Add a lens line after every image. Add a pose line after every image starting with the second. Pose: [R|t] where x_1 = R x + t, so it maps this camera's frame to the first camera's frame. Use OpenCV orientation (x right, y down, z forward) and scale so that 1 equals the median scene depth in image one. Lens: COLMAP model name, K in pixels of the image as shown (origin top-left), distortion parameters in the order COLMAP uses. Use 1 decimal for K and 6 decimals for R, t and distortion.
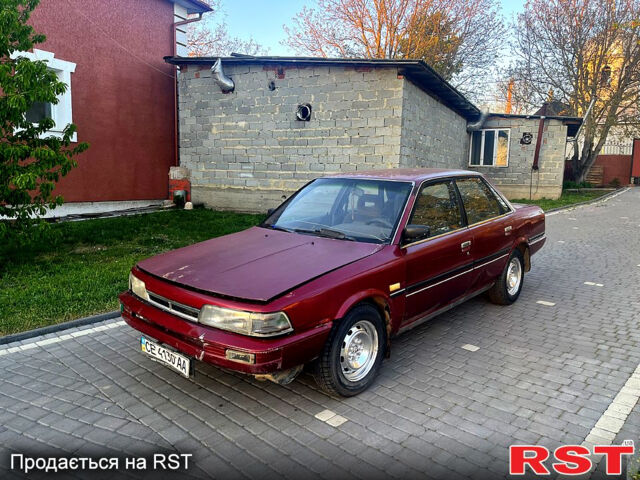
lens RADIAL K [[475.8, 0, 320.0], [0, 475.8, 240.0], [0, 0, 1]] dist [0.085297, -0.106425]
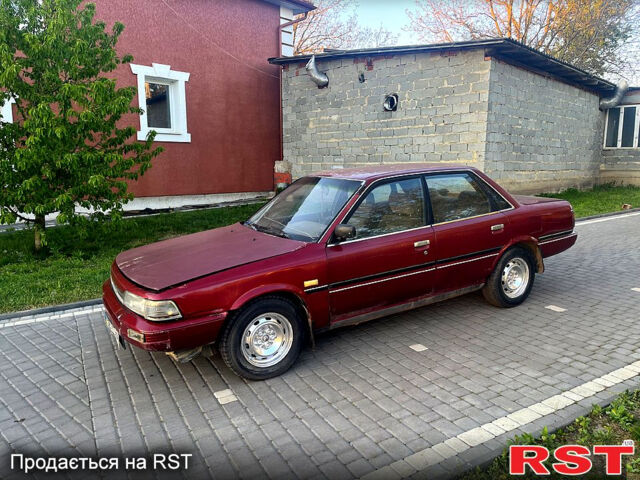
lens RADIAL K [[475.8, 0, 320.0], [0, 475.8, 240.0], [0, 0, 1]] dist [0.085297, -0.106425]
pose [[0.953898, 0.023182, -0.299235, 0.129085], [-0.015352, 0.999476, 0.028490, -0.007365], [0.299739, -0.022582, 0.953754, -0.000279]]
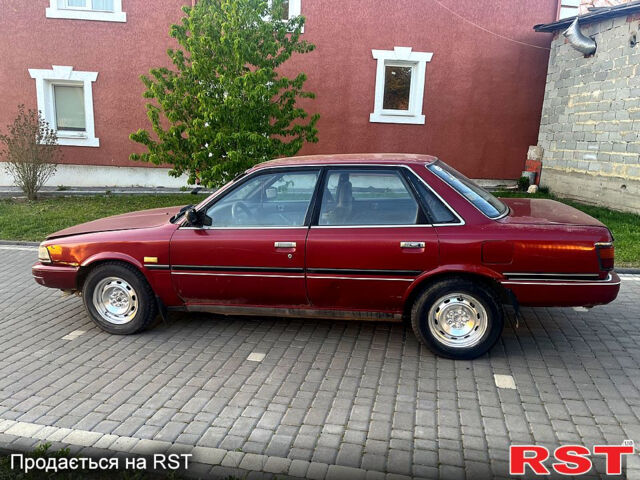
lens RADIAL K [[475.8, 0, 320.0], [0, 475.8, 240.0], [0, 0, 1]] dist [0.085297, -0.106425]
pose [[0.520054, 0.175576, -0.835893, 0.340596], [-0.136809, 0.983132, 0.121387, -0.036199], [0.843106, 0.051229, 0.535302, 0.192252]]
